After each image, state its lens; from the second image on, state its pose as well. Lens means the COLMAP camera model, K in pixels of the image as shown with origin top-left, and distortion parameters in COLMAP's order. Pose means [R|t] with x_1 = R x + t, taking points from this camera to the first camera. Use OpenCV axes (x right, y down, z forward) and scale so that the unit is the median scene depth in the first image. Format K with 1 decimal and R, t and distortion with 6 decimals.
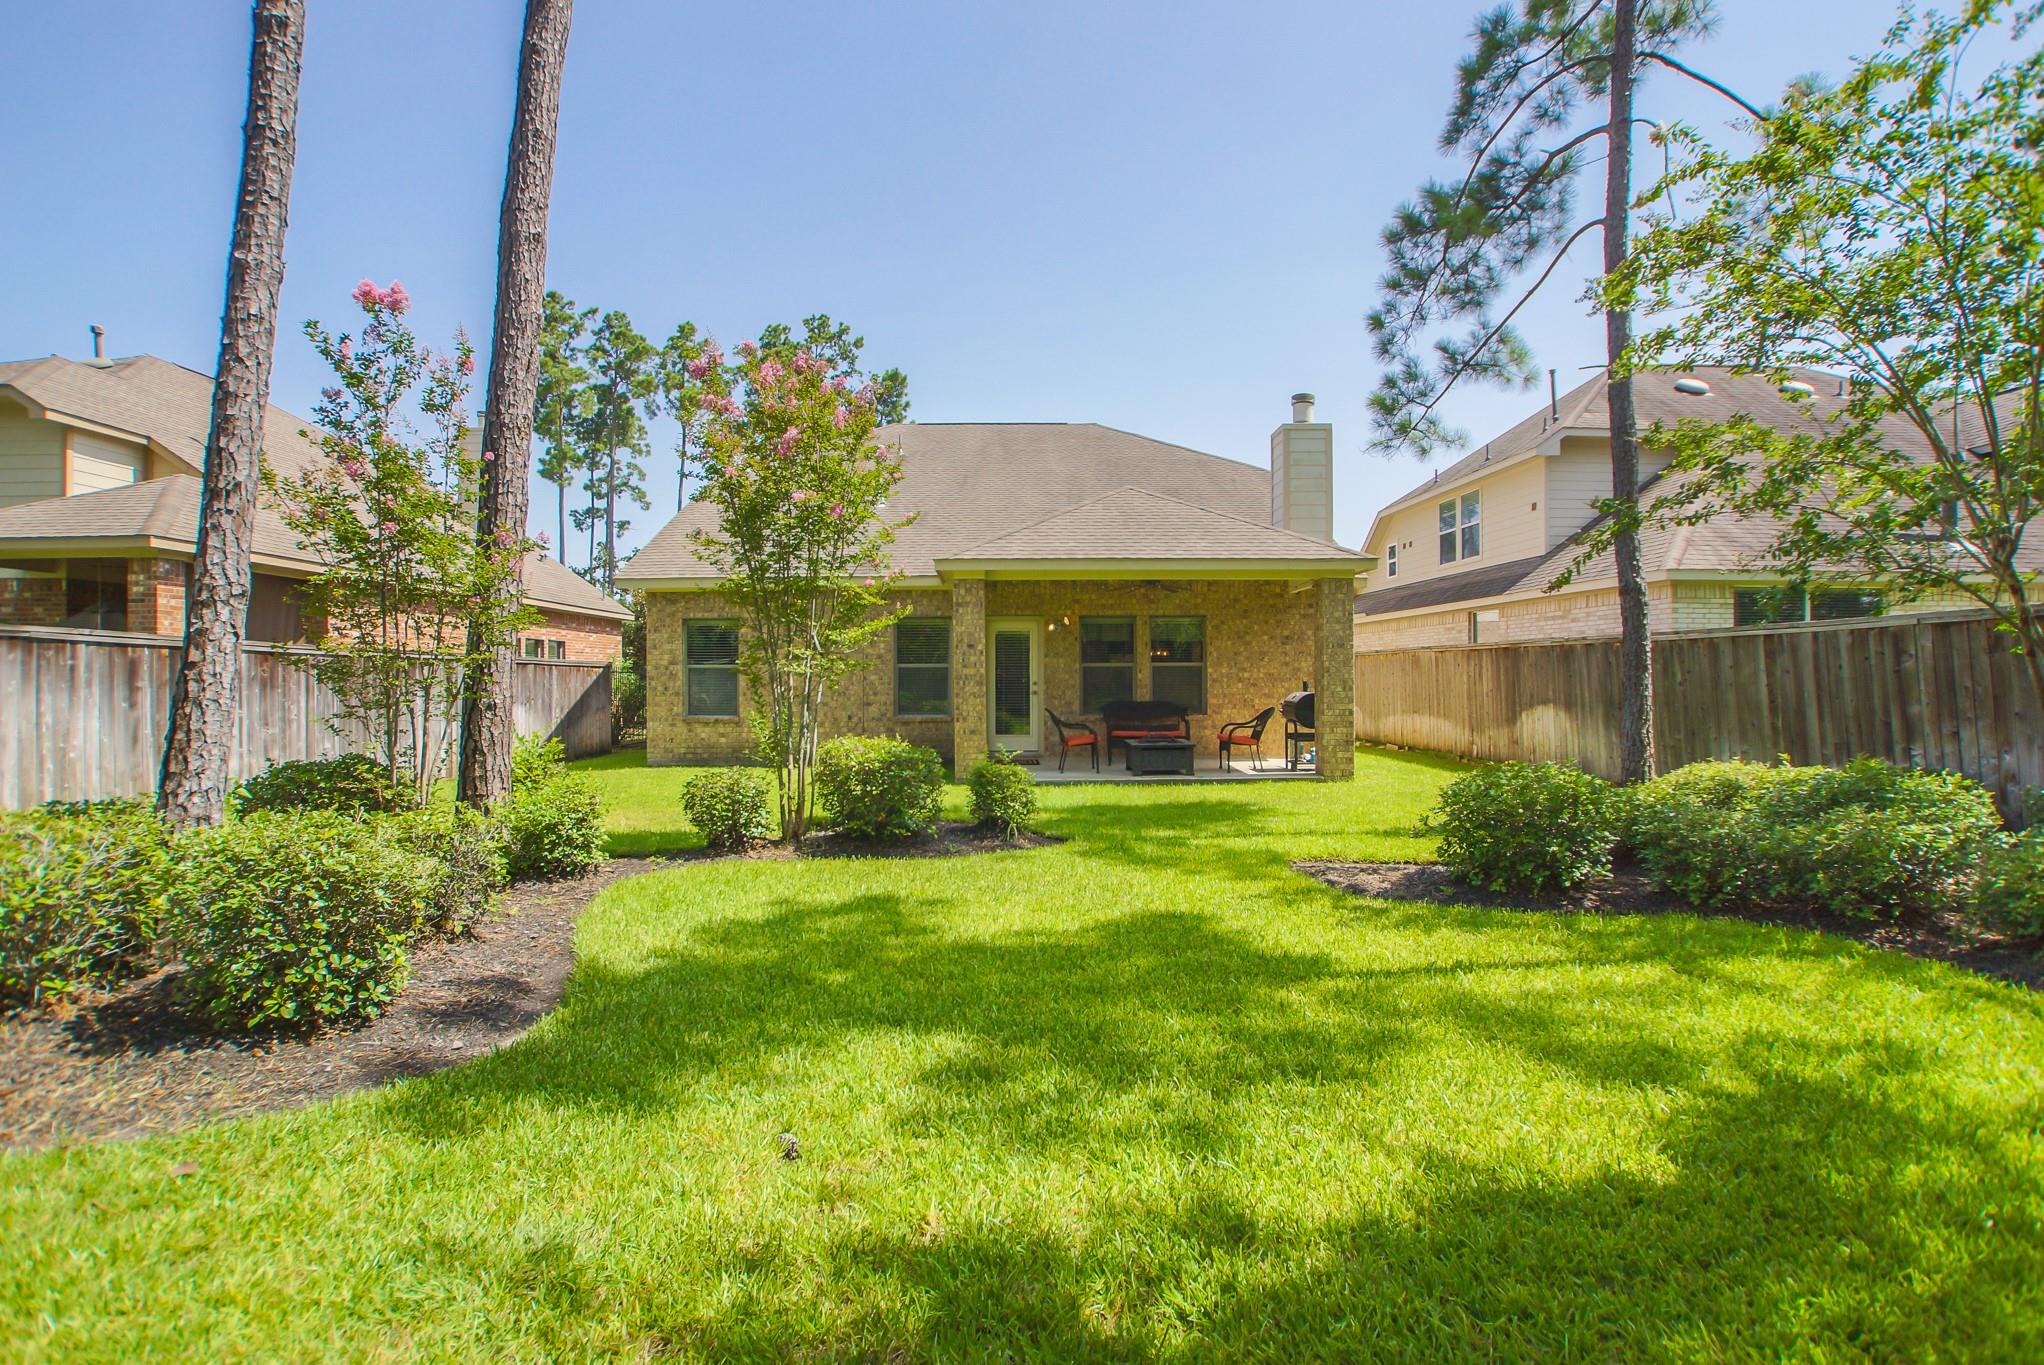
lens RADIAL K [[979.4, 0, 997.3], [0, 979.4, 691.6], [0, 0, 1]] dist [-0.063455, 0.026387]
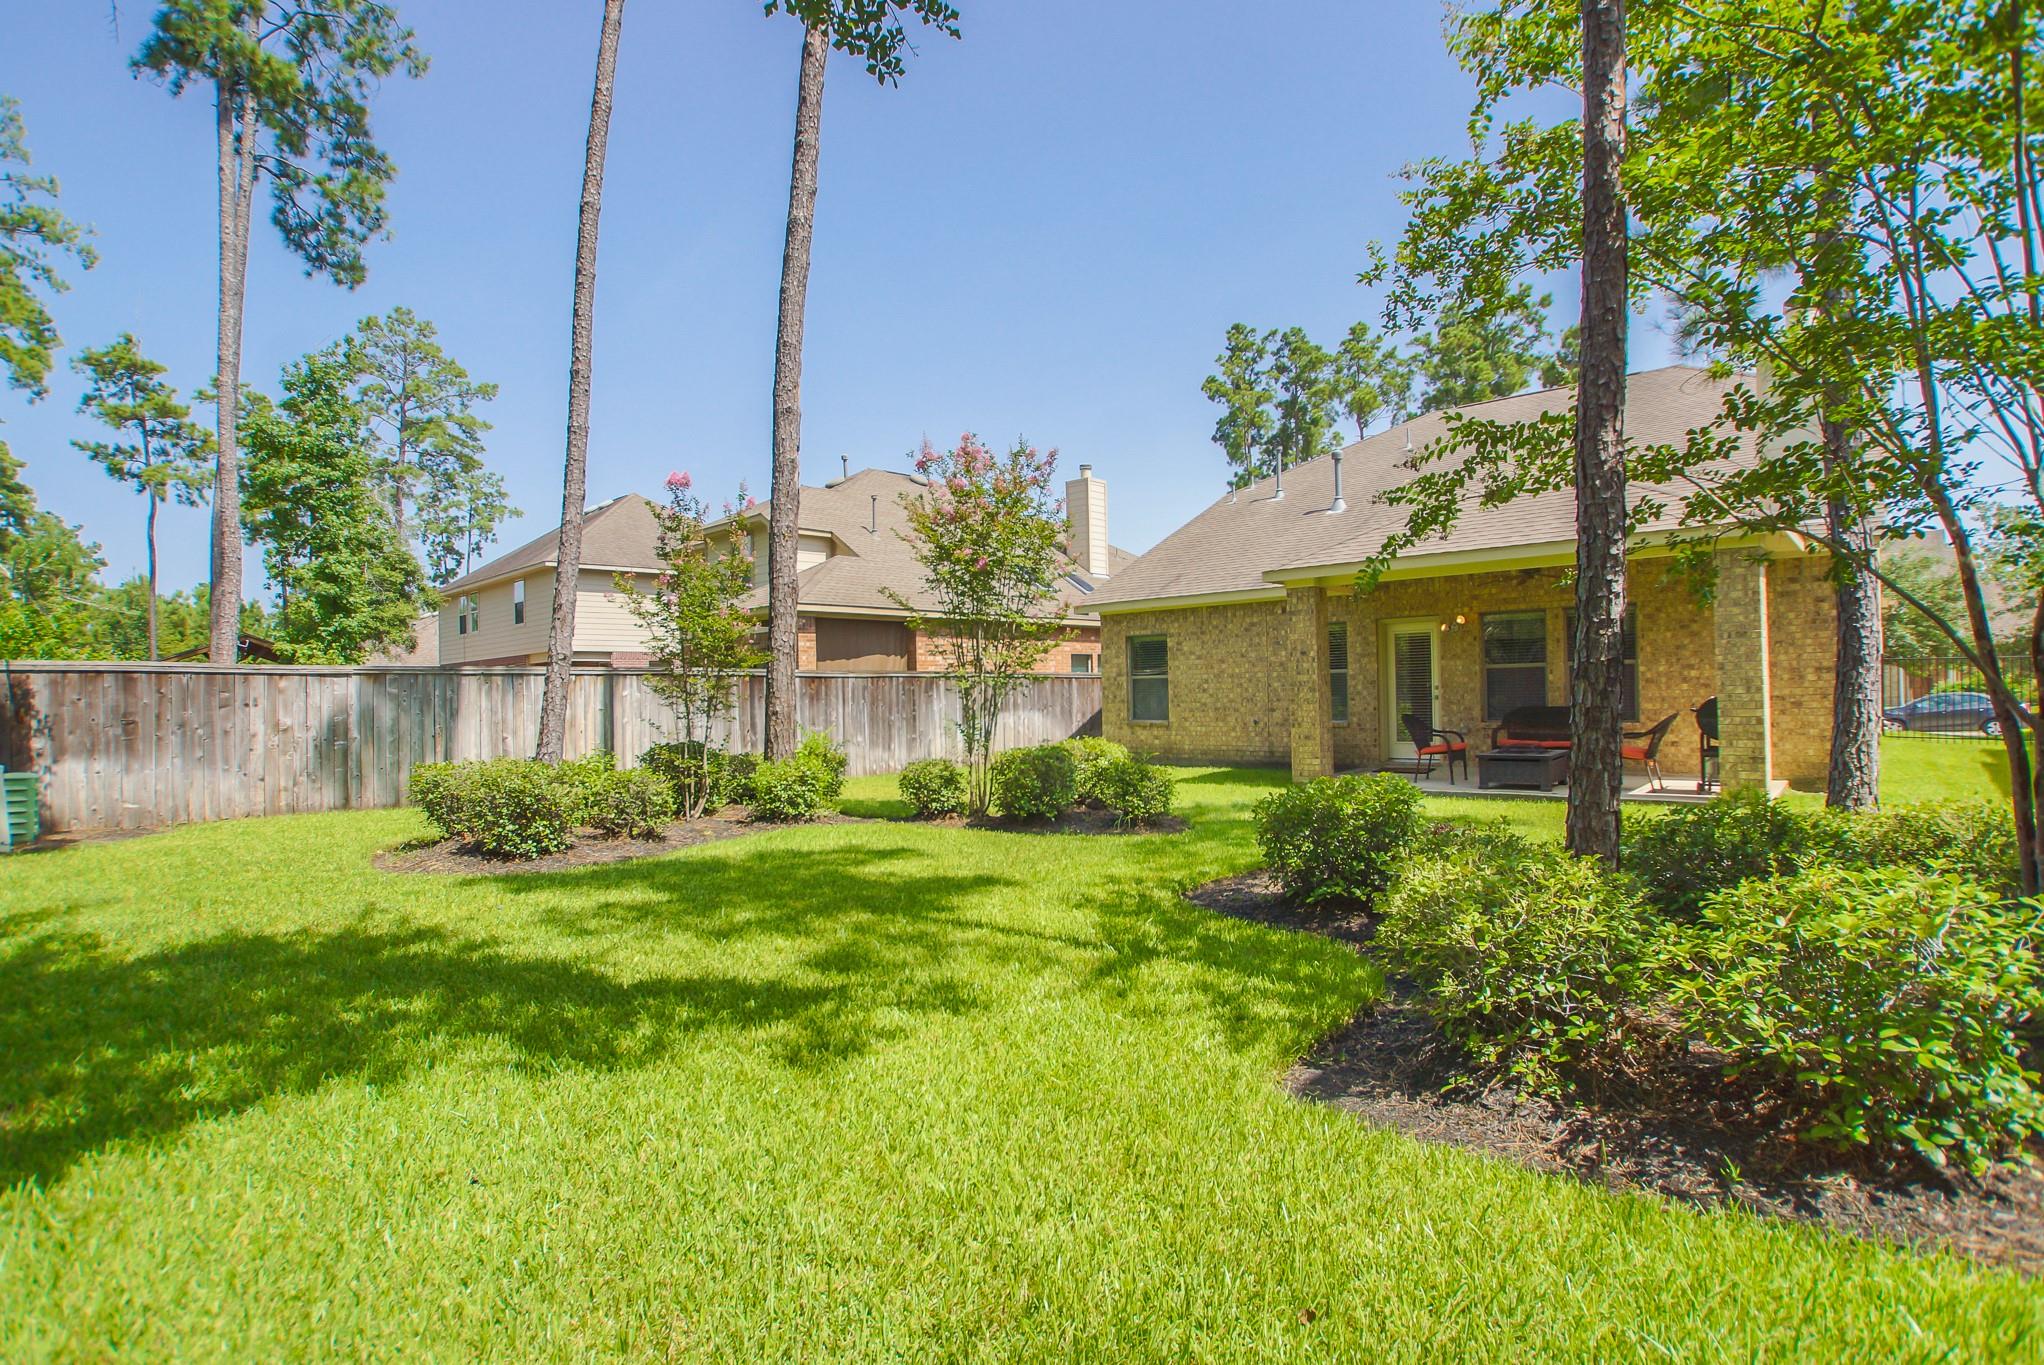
lens RADIAL K [[1010.1, 0, 1005.2], [0, 1010.1, 689.4], [0, 0, 1]] dist [-0.049579, 0.000219]
pose [[0.738165, -0.013412, -0.674487, 0.383669], [0.008803, 0.999909, -0.010249, -0.000727], [0.674563, 0.001628, 0.738215, 0.015001]]
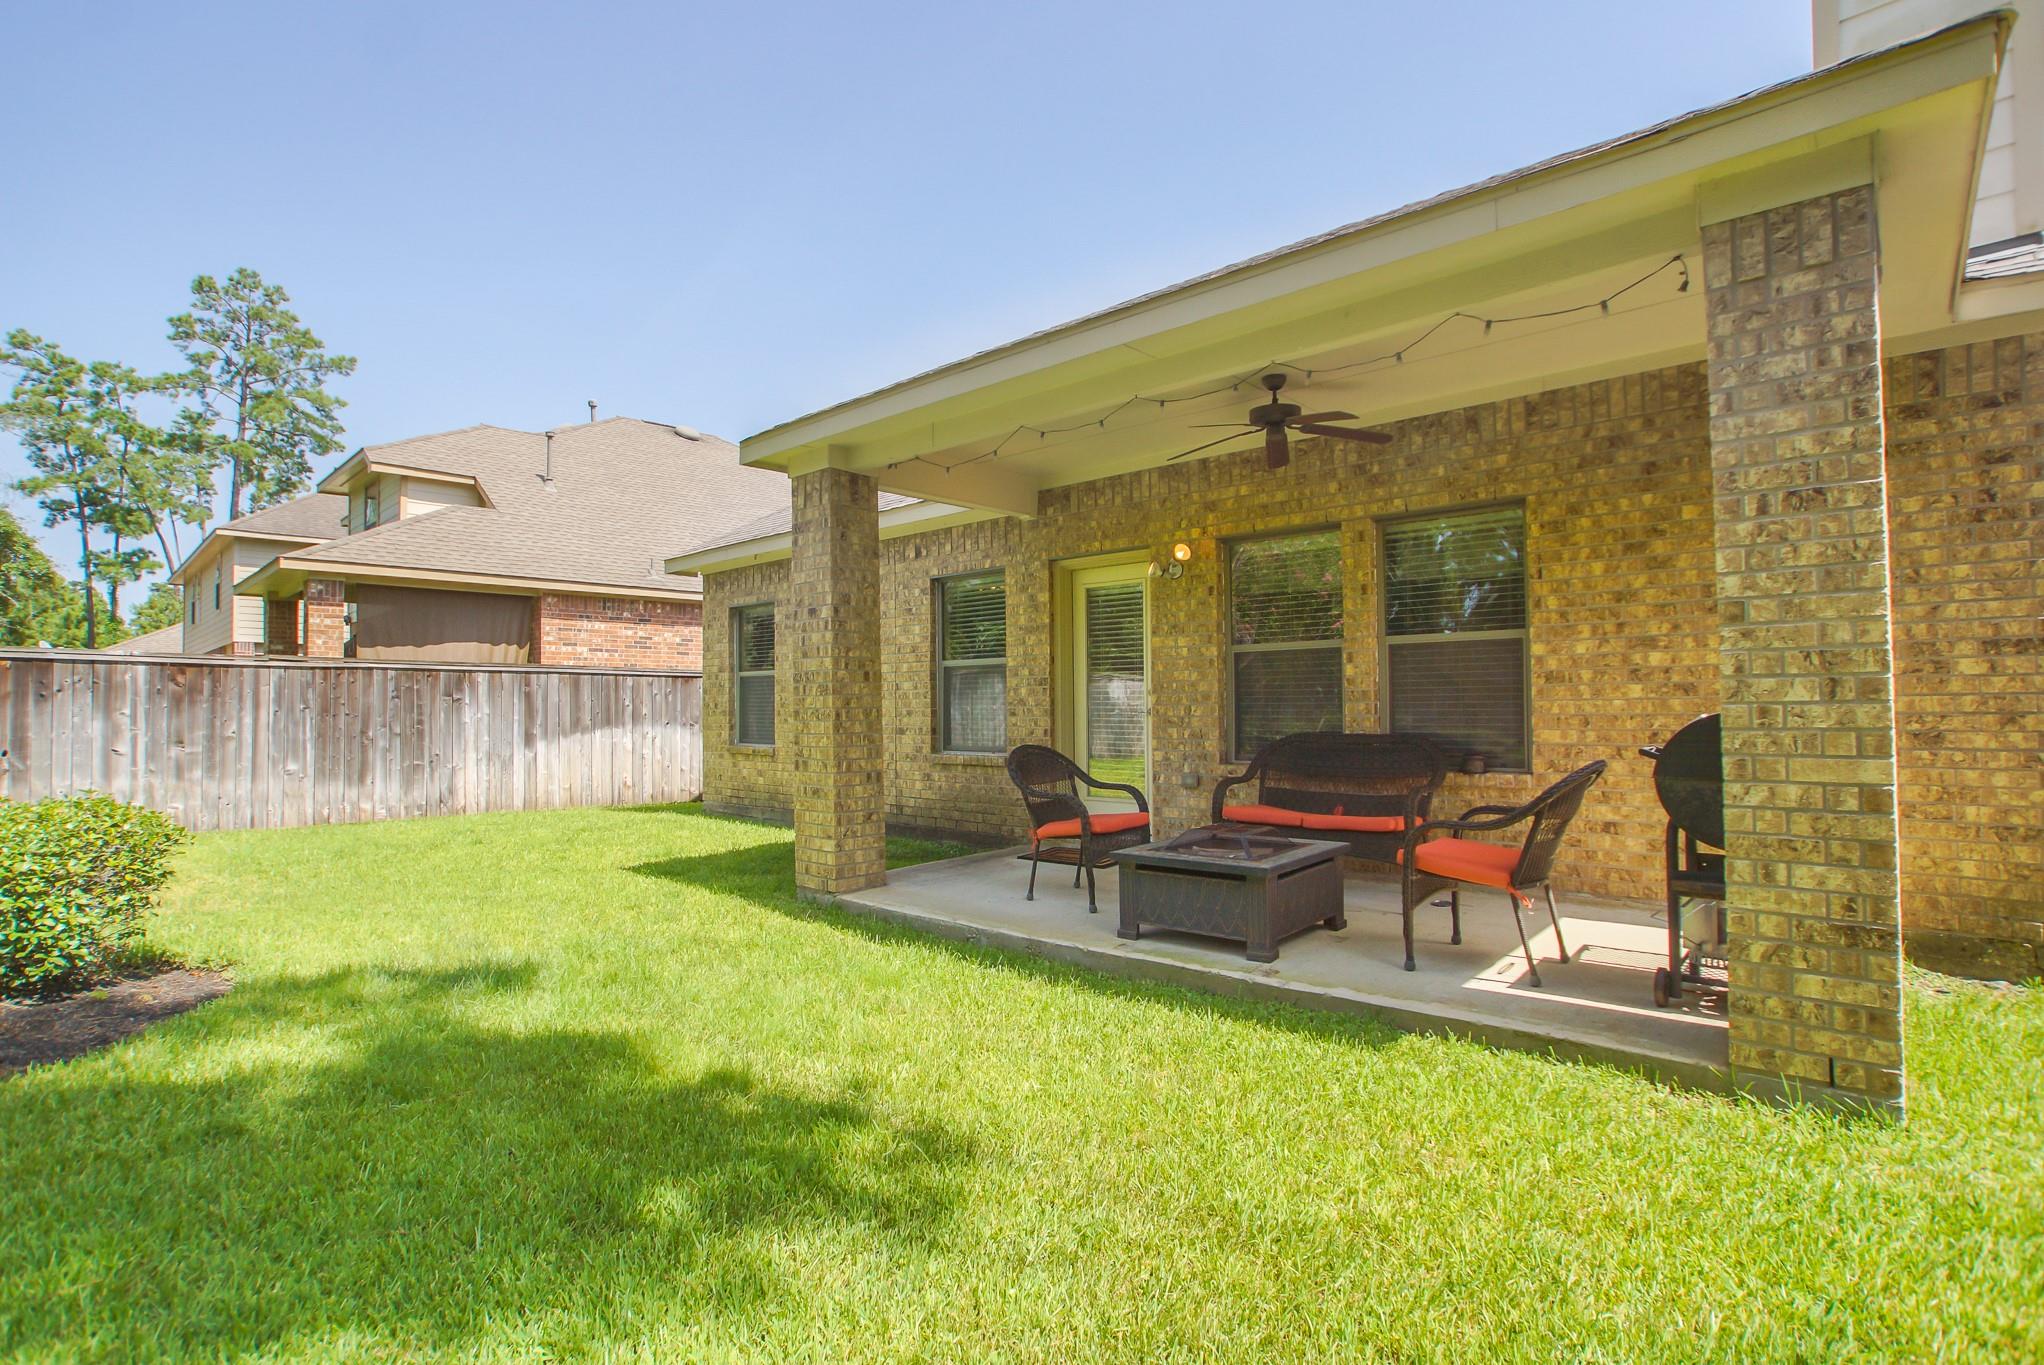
lens RADIAL K [[979.4, 0, 1017.5], [0, 979.4, 691.2], [0, 0, 1]] dist [-0.063455, 0.026387]
pose [[0.740623, -0.012987, -0.671795, 0.312202], [-0.003243, 0.999732, -0.022902, 0.002113], [0.671913, 0.019141, 0.740383, 0.610112]]
